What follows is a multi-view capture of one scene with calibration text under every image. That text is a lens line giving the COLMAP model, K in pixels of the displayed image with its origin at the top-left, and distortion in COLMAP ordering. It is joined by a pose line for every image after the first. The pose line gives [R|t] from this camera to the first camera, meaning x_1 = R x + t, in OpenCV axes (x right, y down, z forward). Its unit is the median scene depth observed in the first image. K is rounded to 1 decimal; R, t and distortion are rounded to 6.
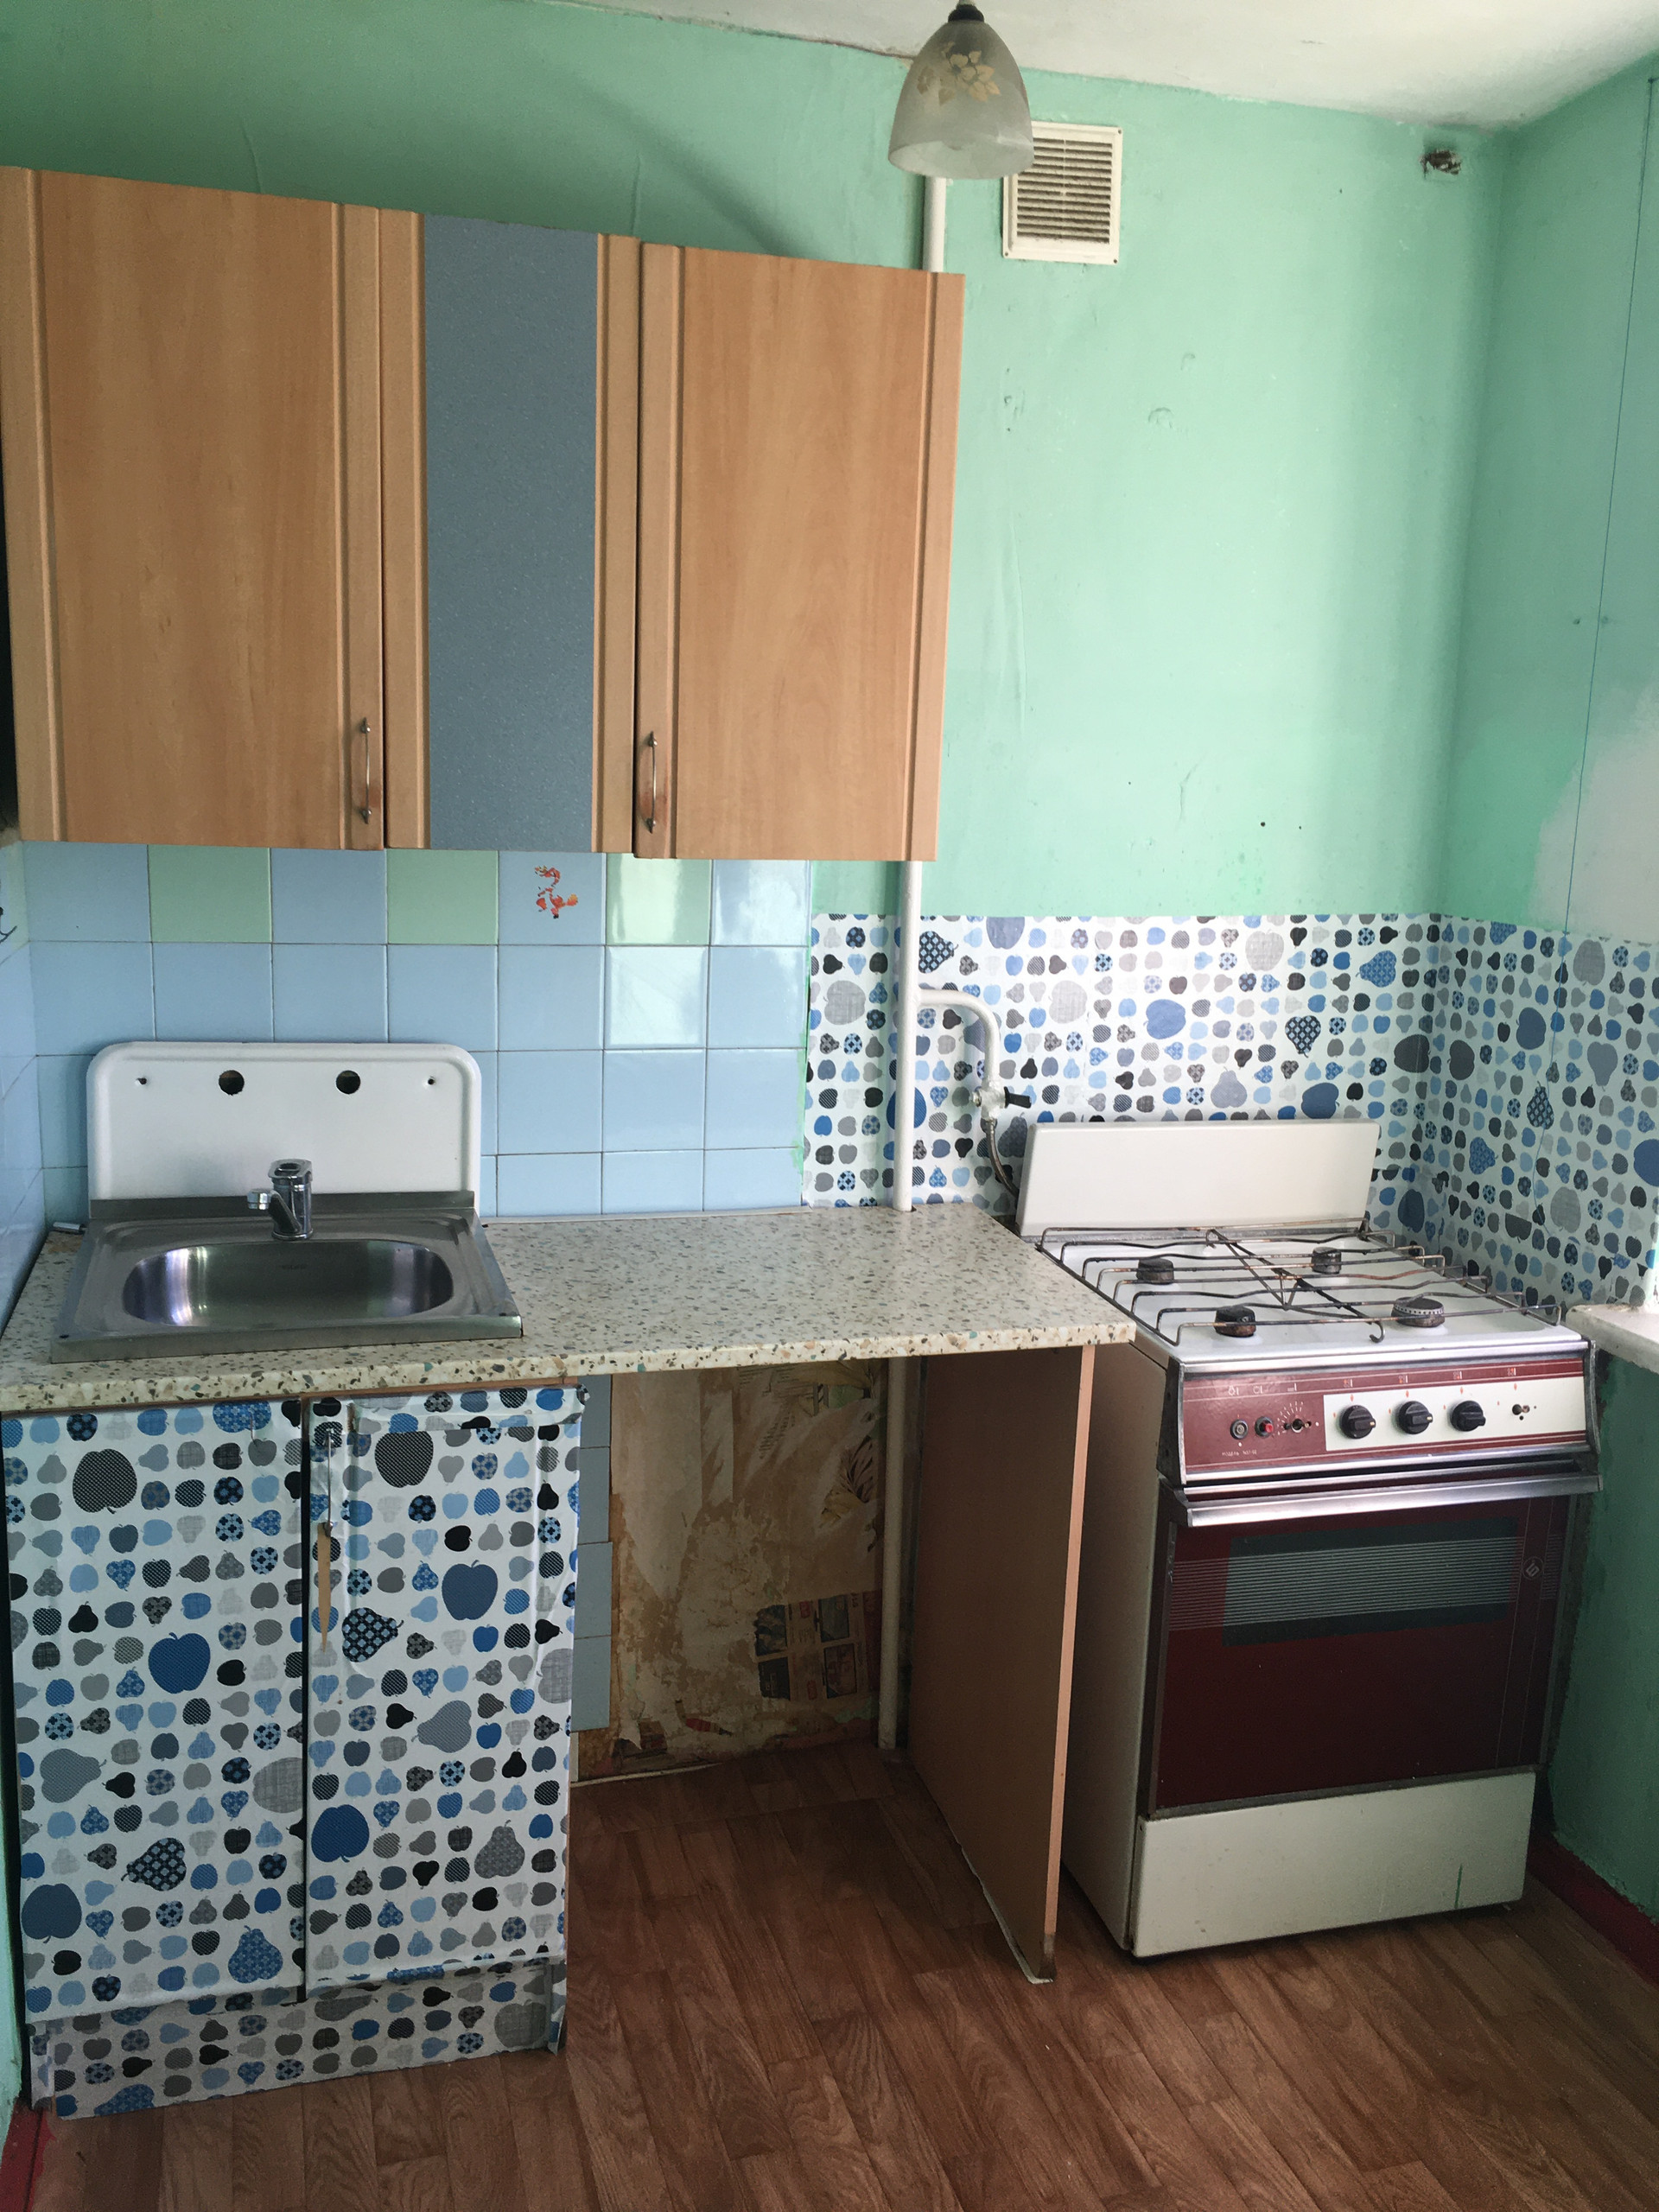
lens RADIAL K [[1870.1, 0, 827.6], [0, 1870.1, 1098.2], [0, 0, 1]] dist [0.066890, -0.091866]
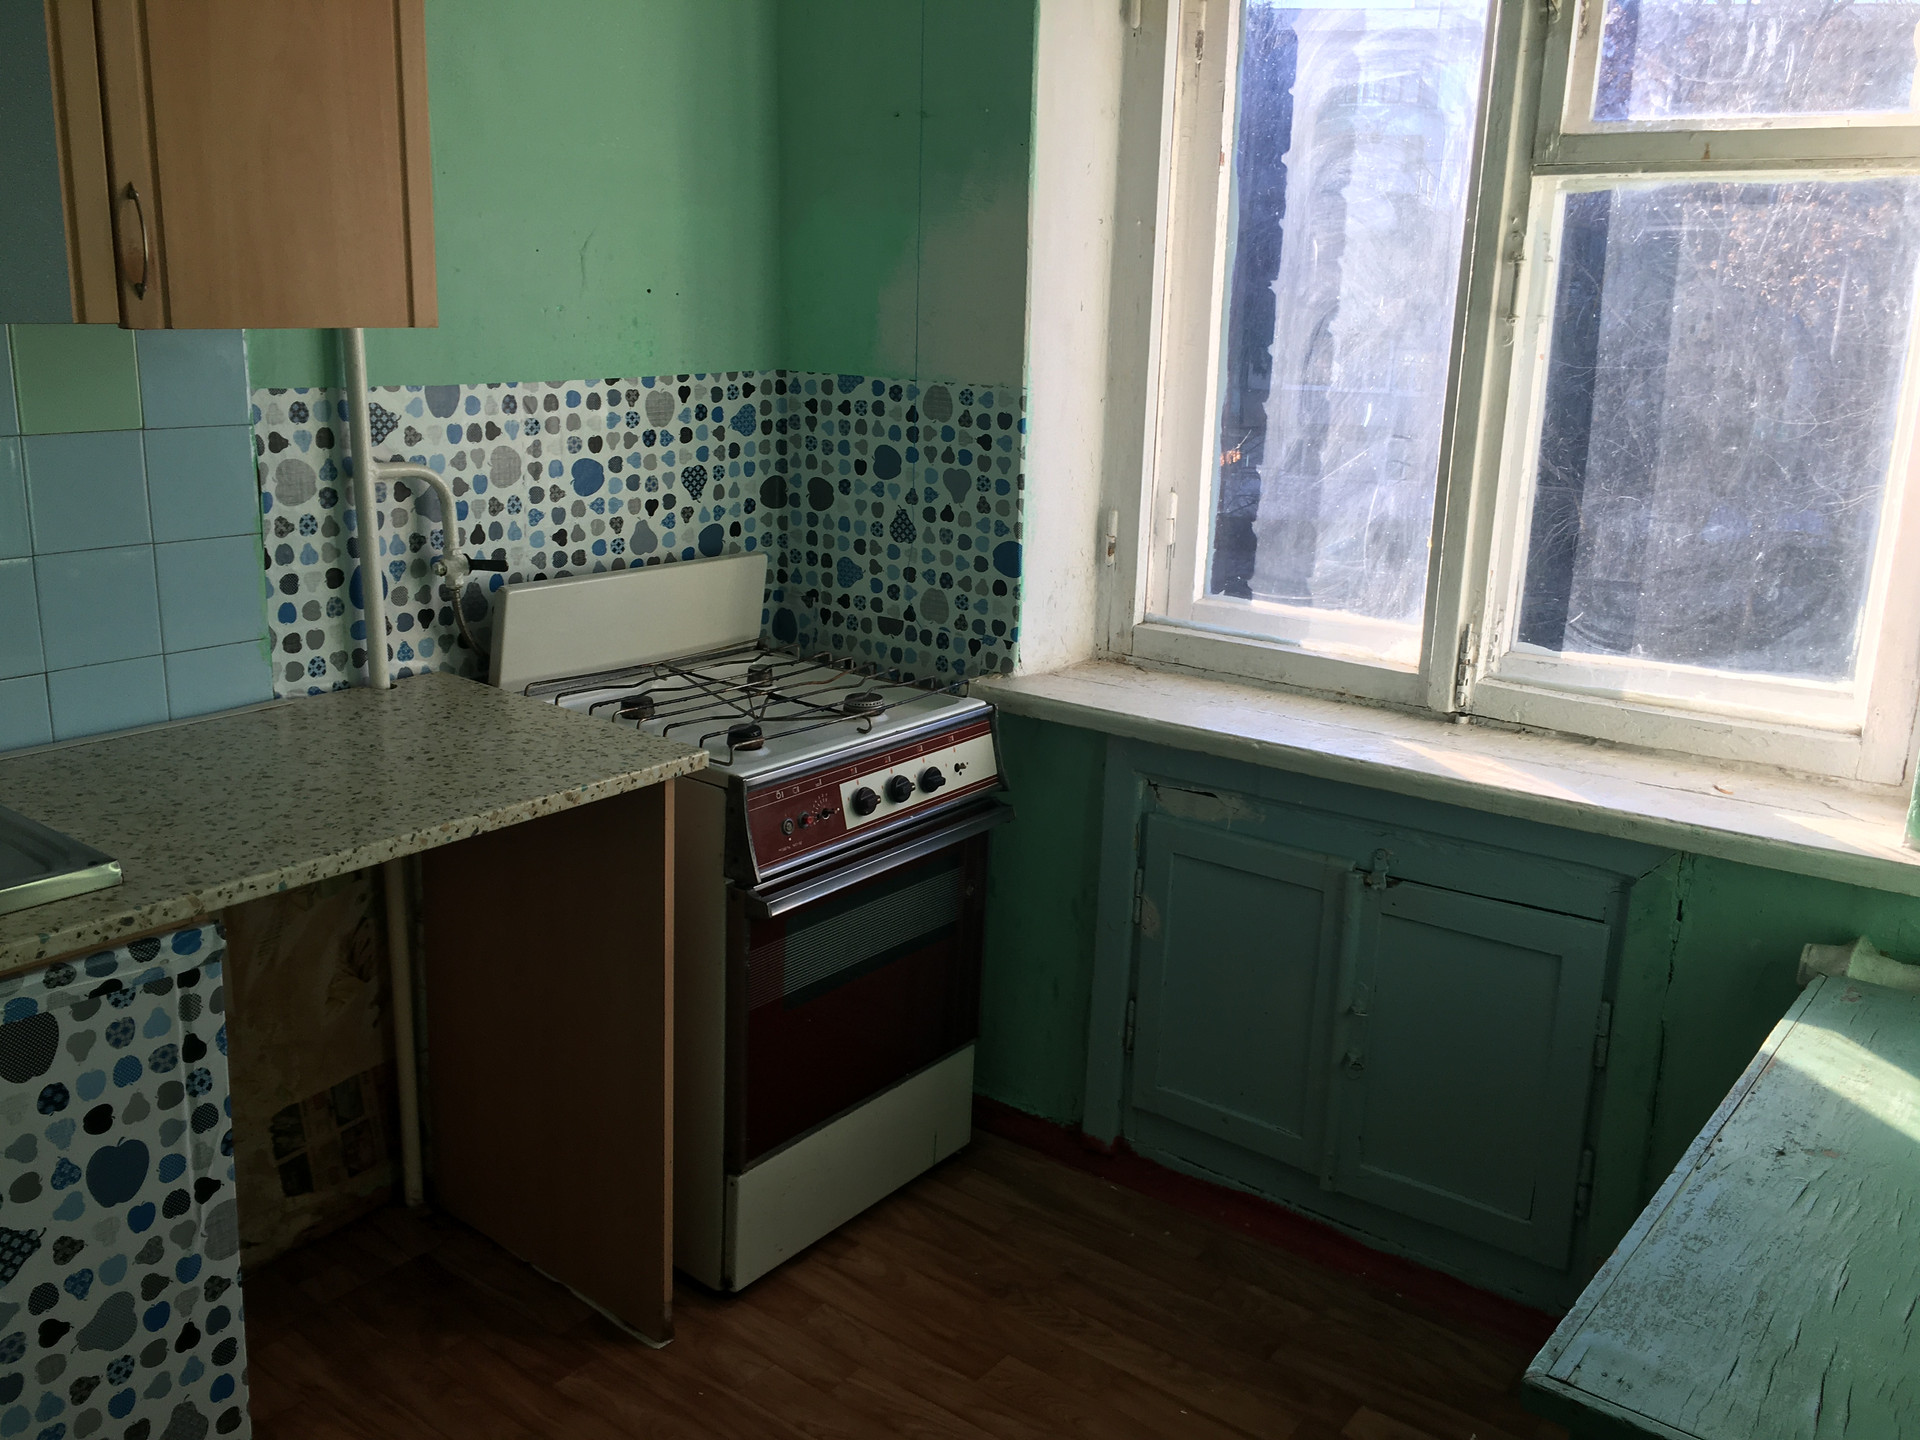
lens RADIAL K [[1623.3, 0, 964.5], [0, 1623.3, 717.5], [0, 0, 1]] dist [0.066890, -0.091866]
pose [[0.803028, -0.160786, 0.573842, -0.223209], [0.101297, 0.985731, 0.134439, -0.010816], [-0.587269, -0.049830, 0.807856, 0.118994]]
